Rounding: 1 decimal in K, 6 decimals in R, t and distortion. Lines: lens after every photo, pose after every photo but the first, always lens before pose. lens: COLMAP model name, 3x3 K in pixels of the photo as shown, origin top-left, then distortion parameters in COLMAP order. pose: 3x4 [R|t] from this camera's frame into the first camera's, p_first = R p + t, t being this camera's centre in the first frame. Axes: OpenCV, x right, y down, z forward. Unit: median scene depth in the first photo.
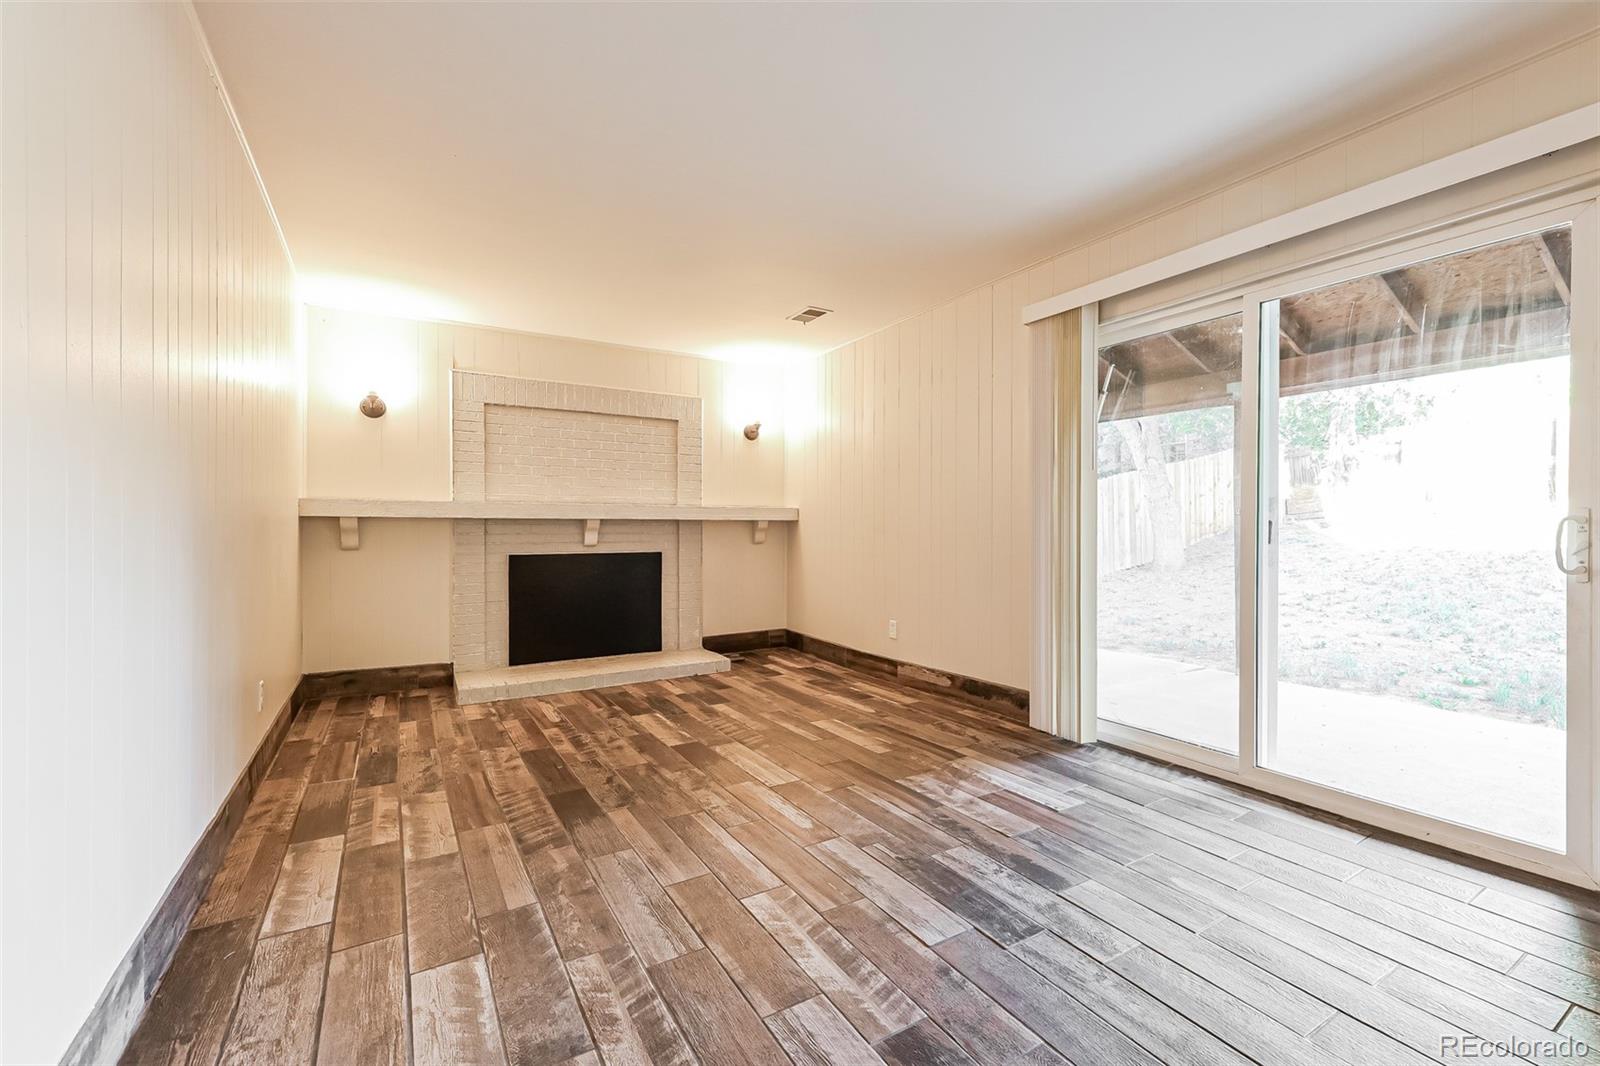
lens RADIAL K [[681.5, 0, 794.7], [0, 681.5, 523.9], [0, 0, 1]] dist [0.008221, 0.000823]
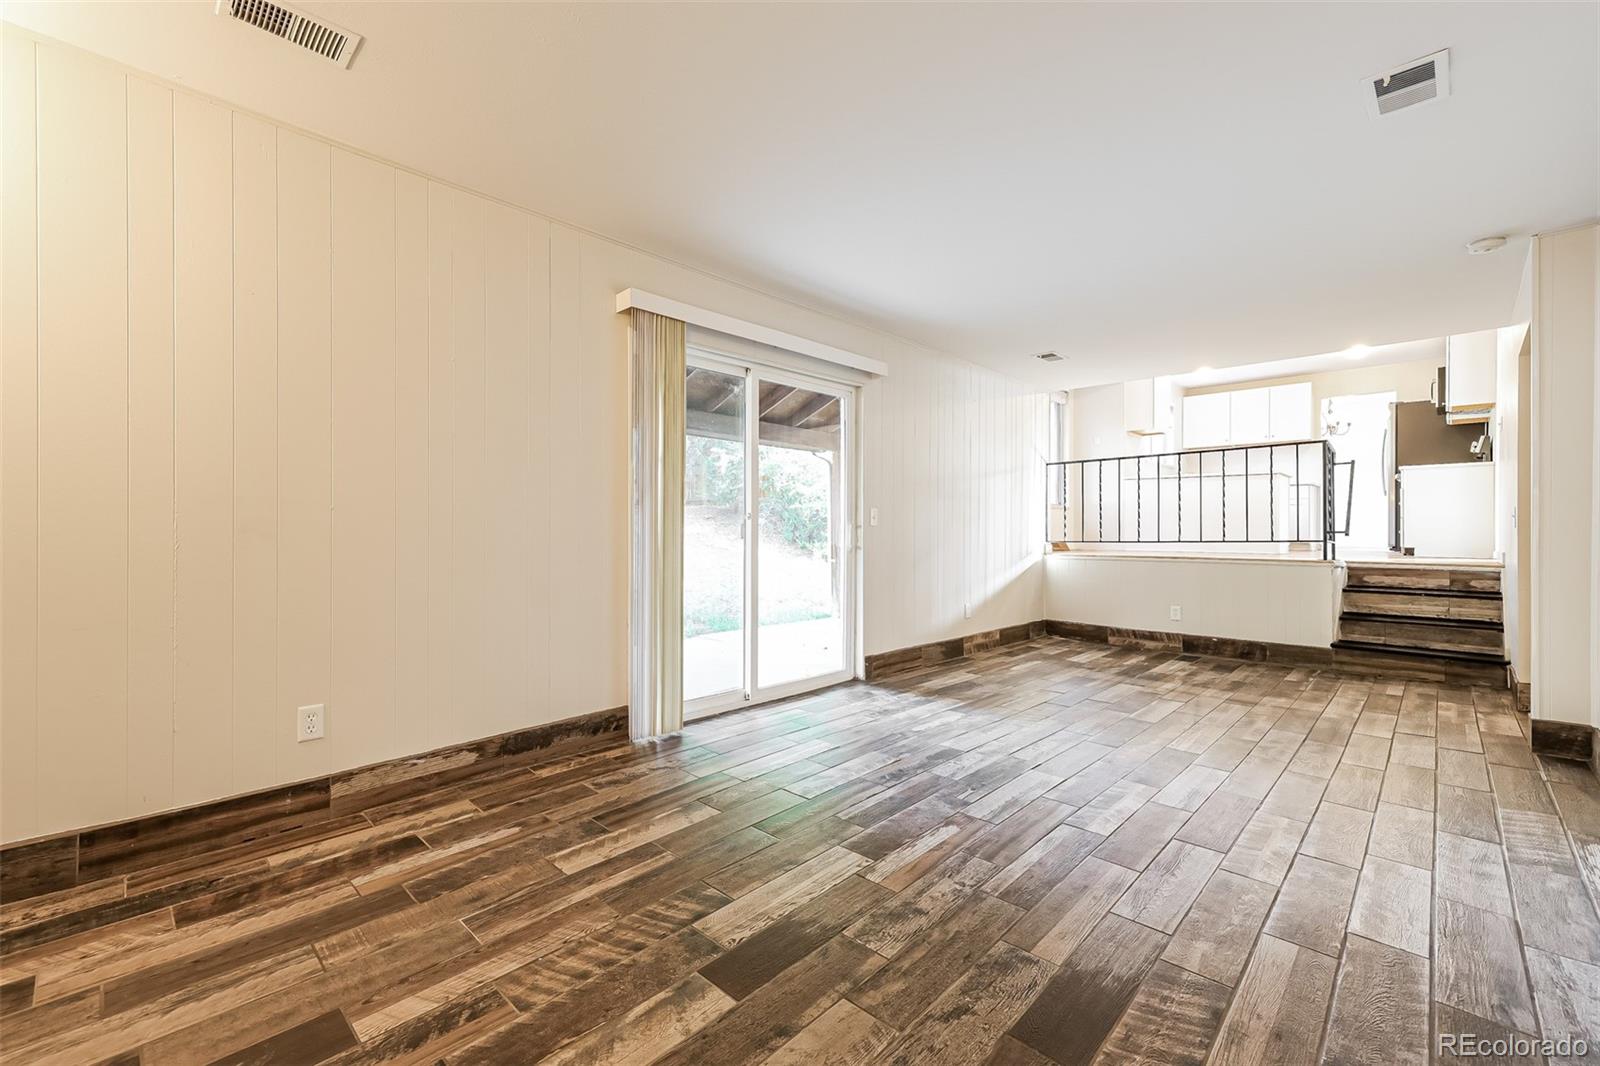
lens RADIAL K [[681.5, 0, 798.8], [0, 681.5, 535.5], [0, 0, 1]] dist [0.008221, 0.000823]
pose [[-0.278673, -0.008267, 0.960351, -0.600053], [-0.008206, 0.999947, 0.006227, 0.007407], [-0.960351, -0.006145, -0.278726, 1.028994]]
